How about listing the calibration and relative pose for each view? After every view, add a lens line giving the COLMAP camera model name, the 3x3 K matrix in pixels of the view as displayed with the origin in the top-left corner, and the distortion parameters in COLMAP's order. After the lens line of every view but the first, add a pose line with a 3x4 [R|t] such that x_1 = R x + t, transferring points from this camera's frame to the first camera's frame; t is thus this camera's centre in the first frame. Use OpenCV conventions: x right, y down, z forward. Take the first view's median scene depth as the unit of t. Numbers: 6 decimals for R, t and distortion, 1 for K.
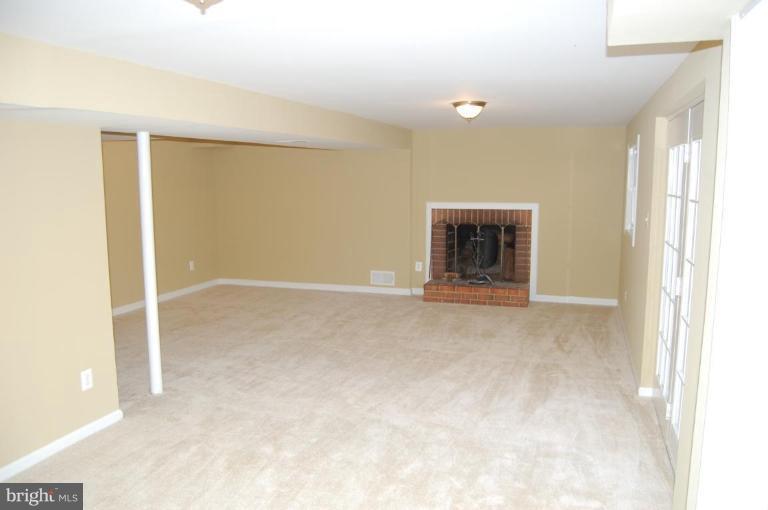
lens RADIAL K [[586.5, 0, 384.0], [0, 586.5, 255.0], [0, 0, 1]] dist [0.001438, -0.170830]
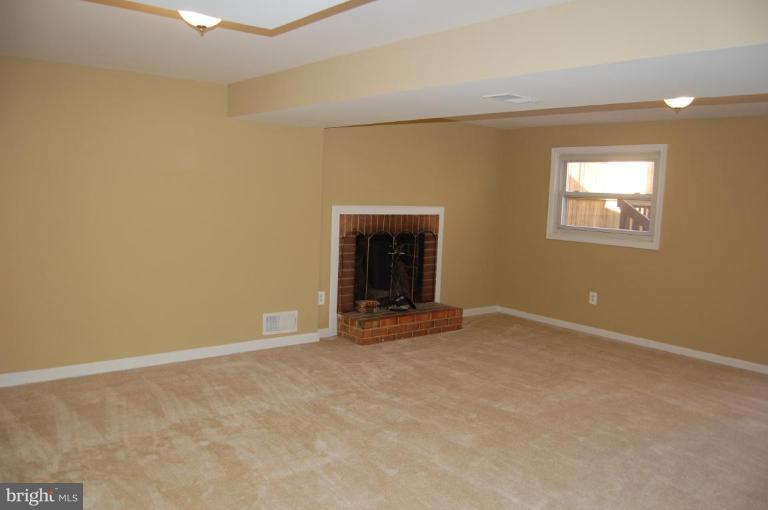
lens RADIAL K [[629.5, 0, 384.0], [0, 629.5, 255.0], [0, 0, 1]] dist [0.004512, 0.003501]
pose [[0.544815, -0.065911, 0.835962, -0.540111], [0.070547, 0.996975, 0.032629, -0.052248], [-0.835583, 0.041198, 0.547817, 0.549604]]
